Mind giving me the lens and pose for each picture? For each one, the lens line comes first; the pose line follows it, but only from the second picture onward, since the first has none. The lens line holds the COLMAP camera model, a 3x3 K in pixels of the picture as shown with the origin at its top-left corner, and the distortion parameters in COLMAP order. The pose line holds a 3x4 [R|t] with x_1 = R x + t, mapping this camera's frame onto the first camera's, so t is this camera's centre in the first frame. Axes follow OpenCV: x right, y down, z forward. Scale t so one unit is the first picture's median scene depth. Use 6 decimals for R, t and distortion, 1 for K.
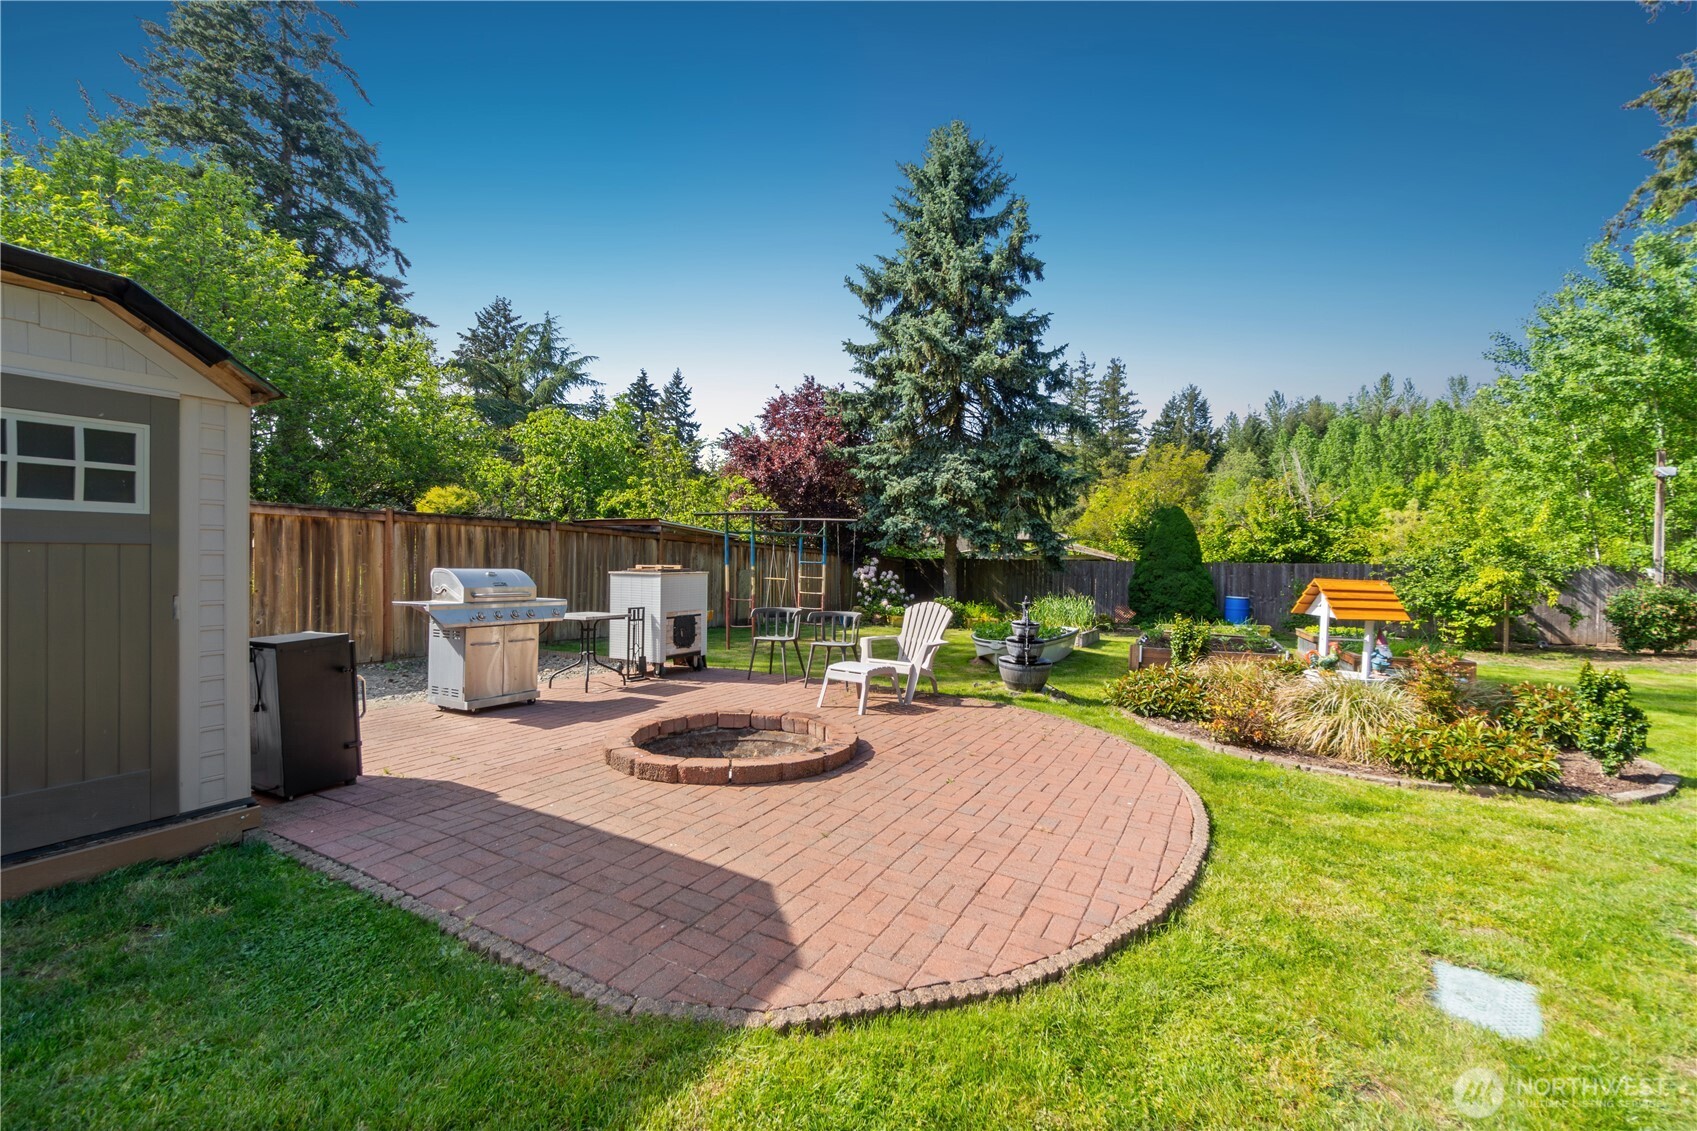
lens RADIAL K [[735.3, 0, 838.4], [0, 735.3, 560.0], [0, 0, 1]] dist [-0.007101, 0.000517]
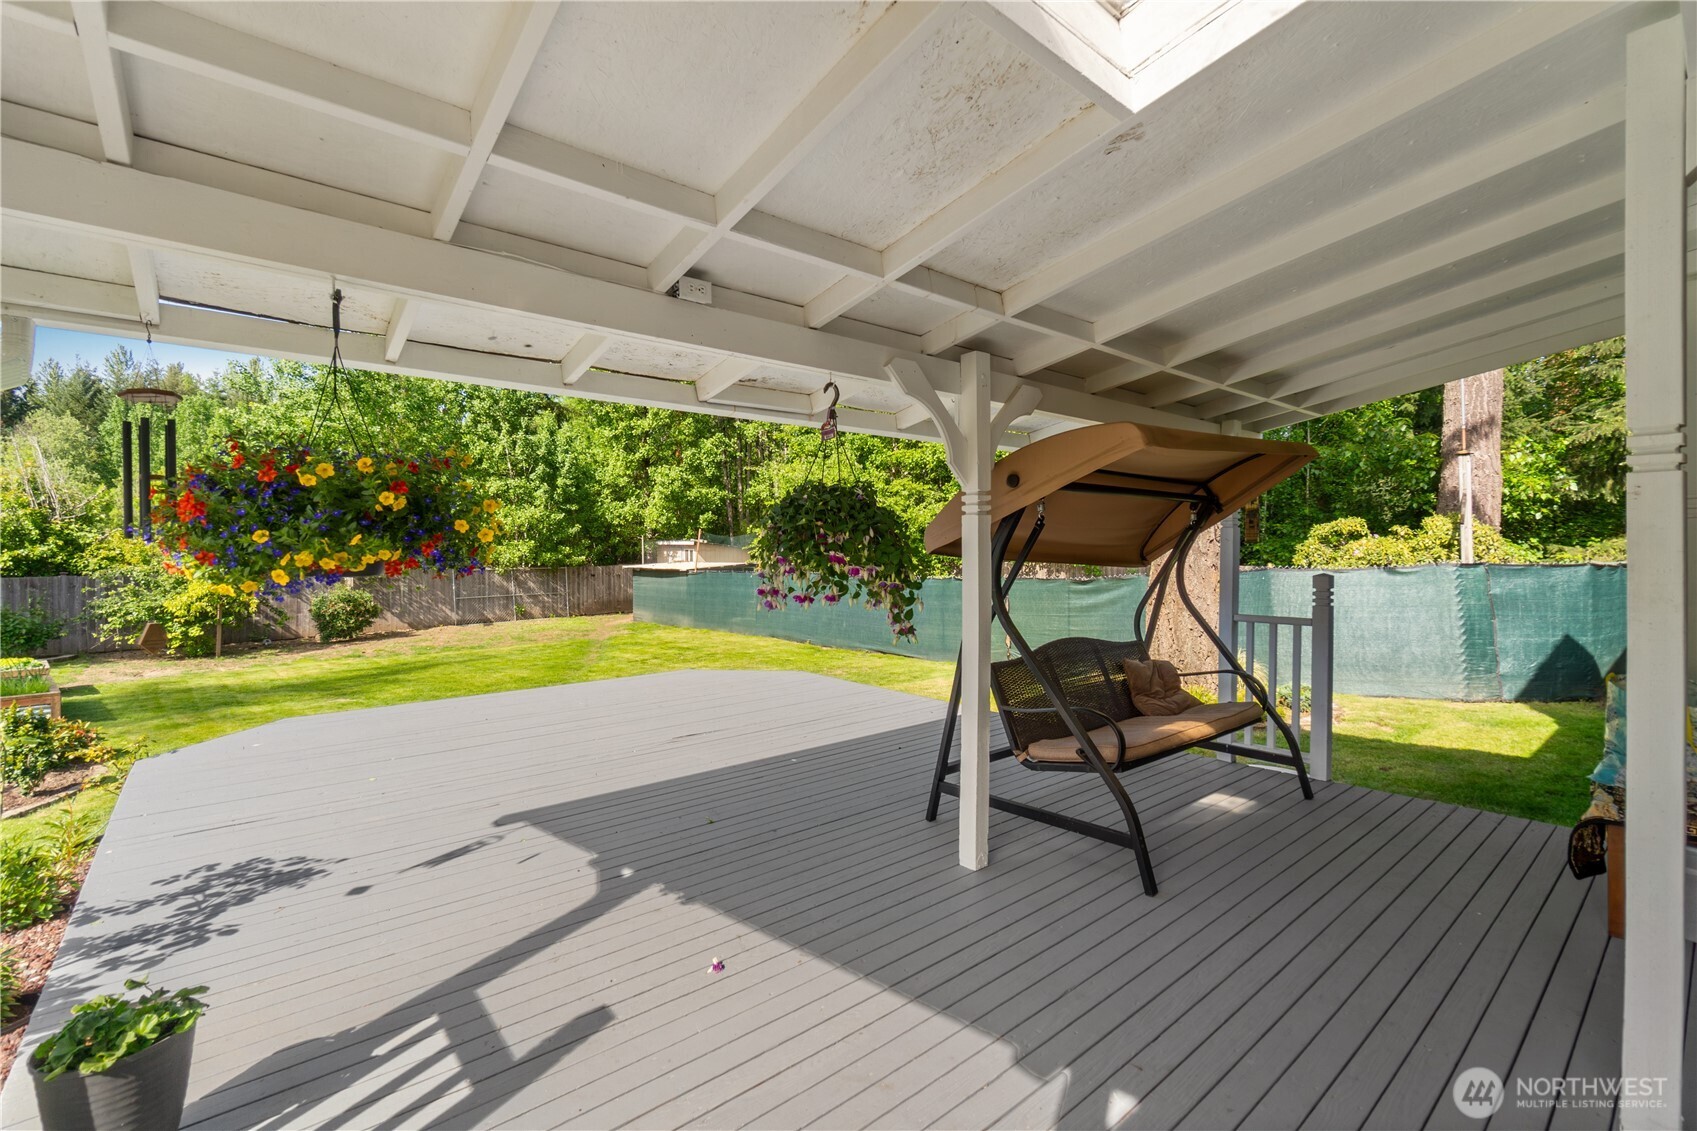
lens RADIAL K [[735.3, 0, 852.1], [0, 735.3, 564.0], [0, 0, 1]] dist [-0.007101, 0.000517]
pose [[0.261196, -0.028808, 0.964856, 0.067448], [0.004279, 0.999579, 0.028686, -0.030189], [-0.965276, -0.003364, 0.261209, -0.159932]]
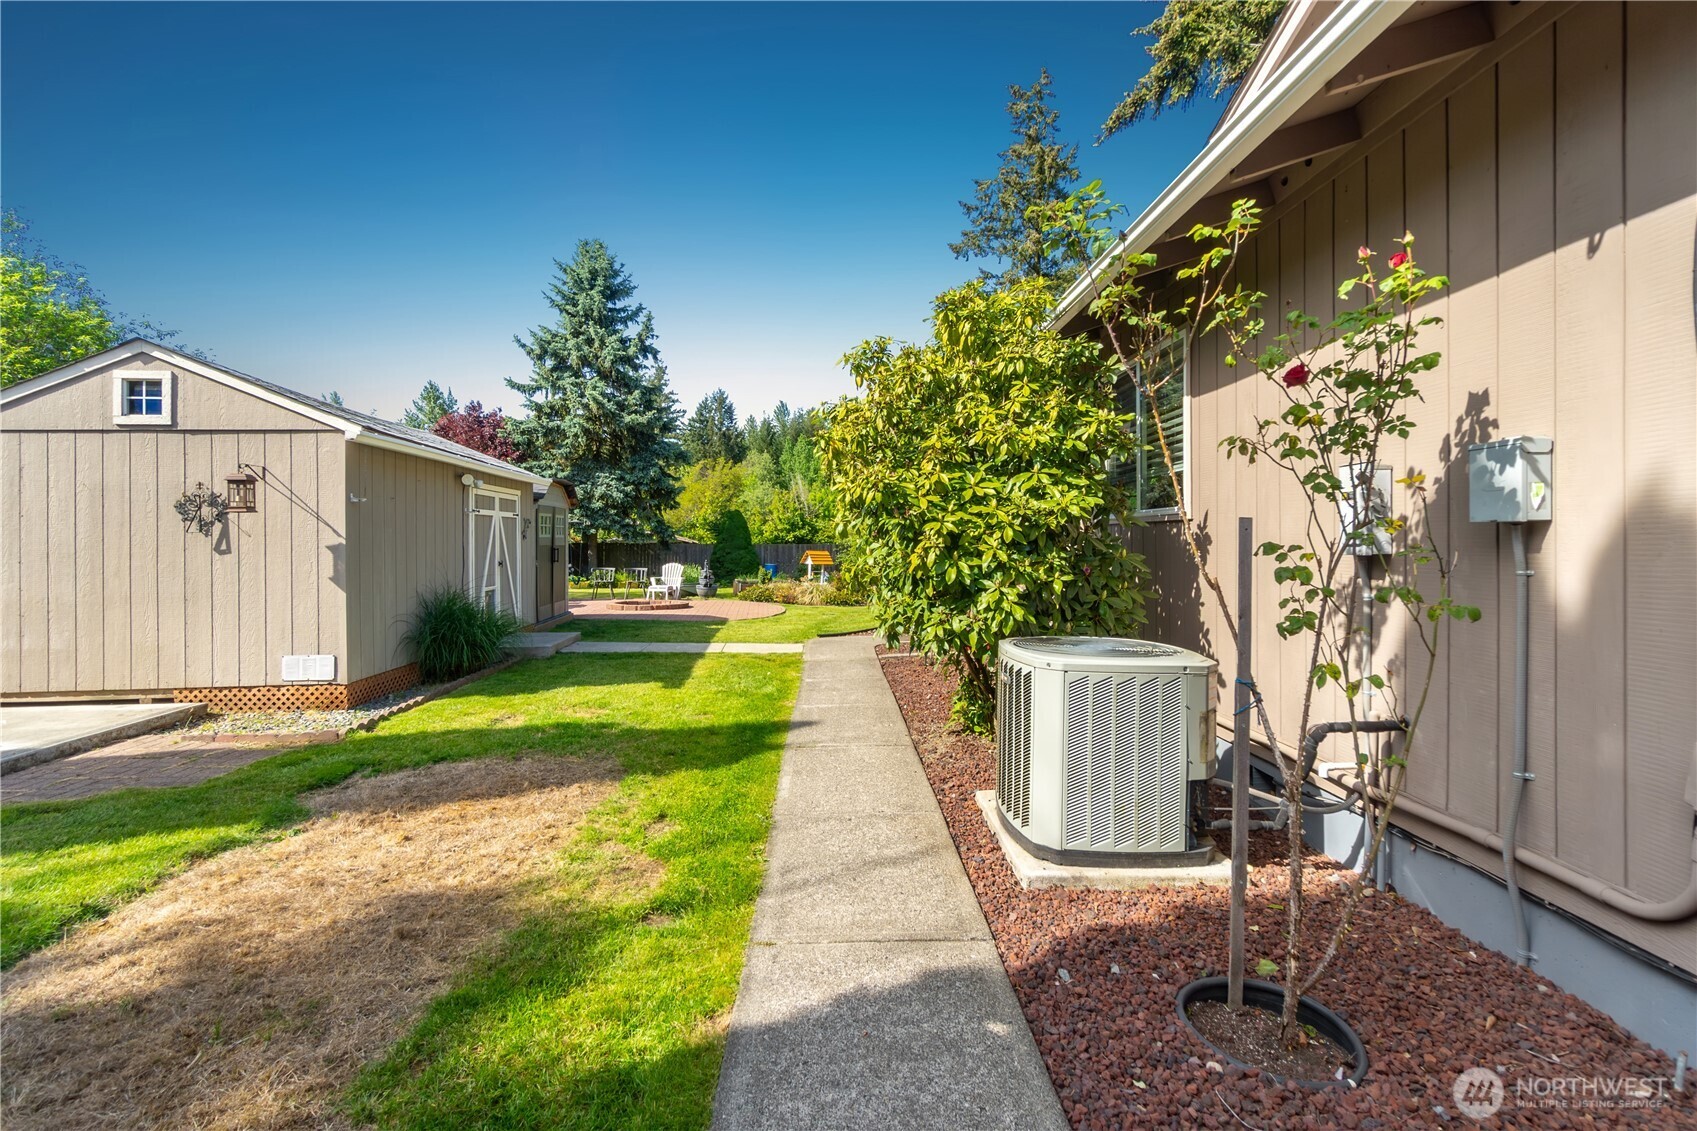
lens RADIAL K [[735.3, 0, 847.7], [0, 735.3, 550.9], [0, 0, 1]] dist [-0.007101, 0.000517]
pose [[0.810825, -0.015402, 0.585086, -0.300548], [0.007442, 0.999844, 0.016006, -0.006149], [-0.585241, -0.008623, 0.810814, -0.474738]]
